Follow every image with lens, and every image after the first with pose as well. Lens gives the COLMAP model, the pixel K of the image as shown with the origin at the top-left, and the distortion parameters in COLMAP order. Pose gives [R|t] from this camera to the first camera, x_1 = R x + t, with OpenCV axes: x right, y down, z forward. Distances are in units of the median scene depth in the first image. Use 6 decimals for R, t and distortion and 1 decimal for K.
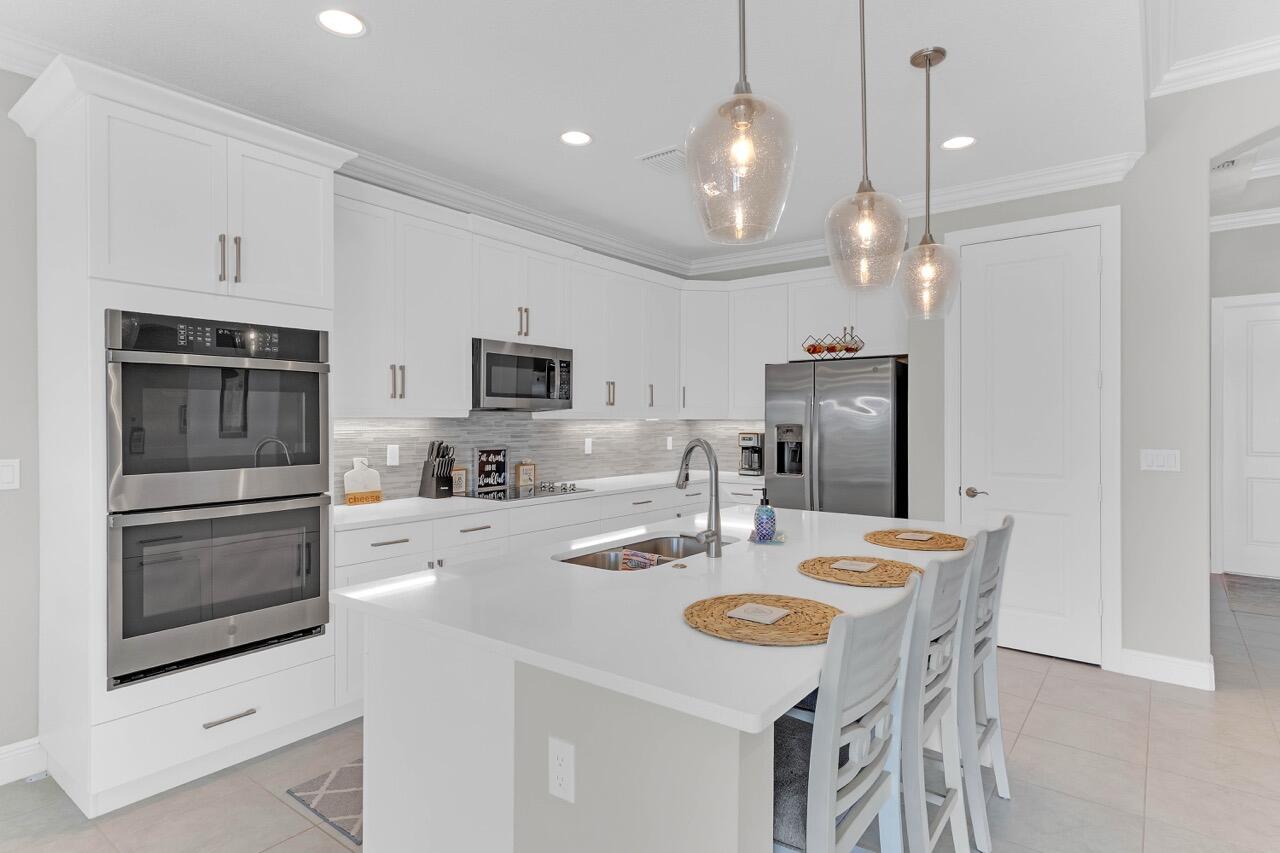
lens RADIAL K [[674.1, 0, 643.9], [0, 674.1, 423.7], [0, 0, 1]] dist [-0.000233, -0.000045]
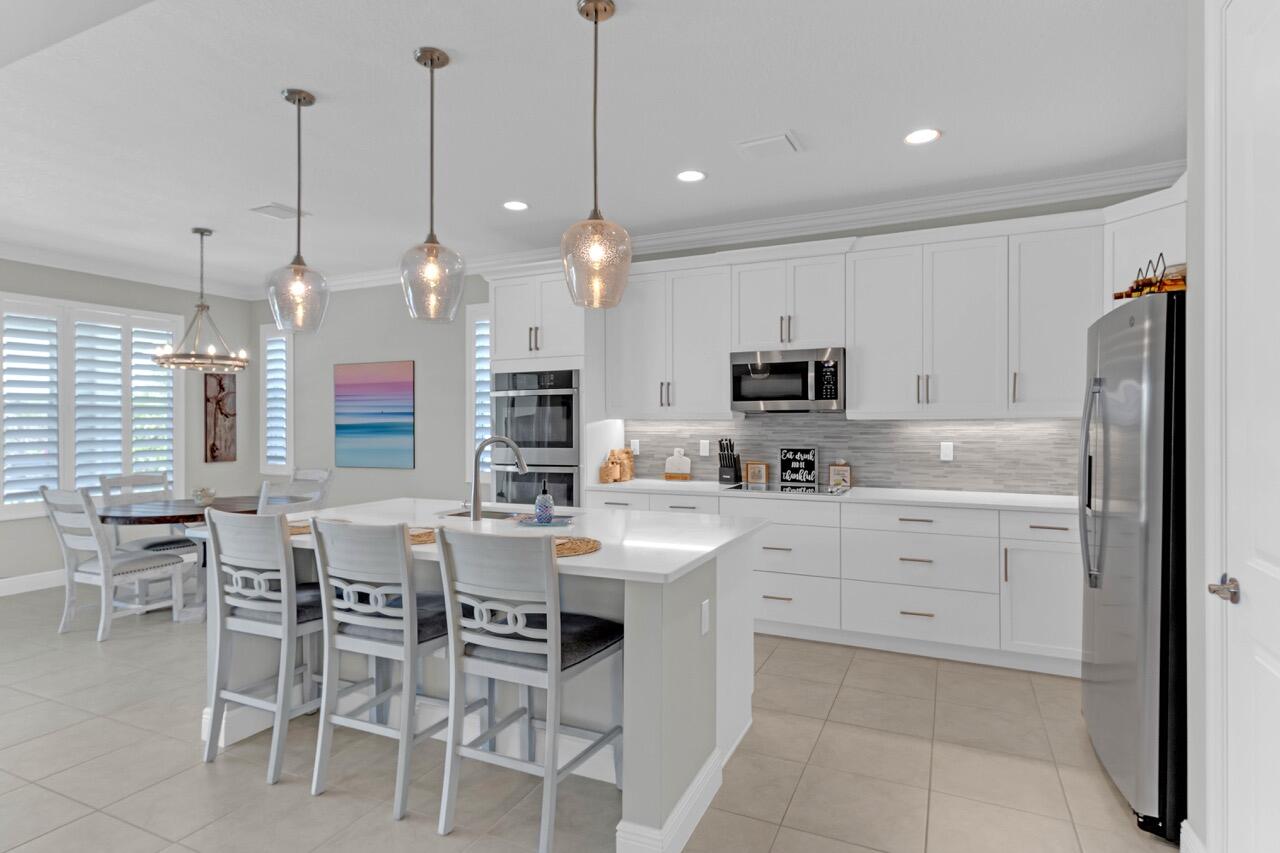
lens RADIAL K [[674.1, 0, 643.9], [0, 674.1, 423.7], [0, 0, 1]] dist [-0.000233, -0.000045]
pose [[0.214650, 0.001823, -0.976689, 0.788691], [-0.000705, 0.999998, 0.001712, -0.003195], [0.976691, 0.000321, 0.214651, 0.526489]]
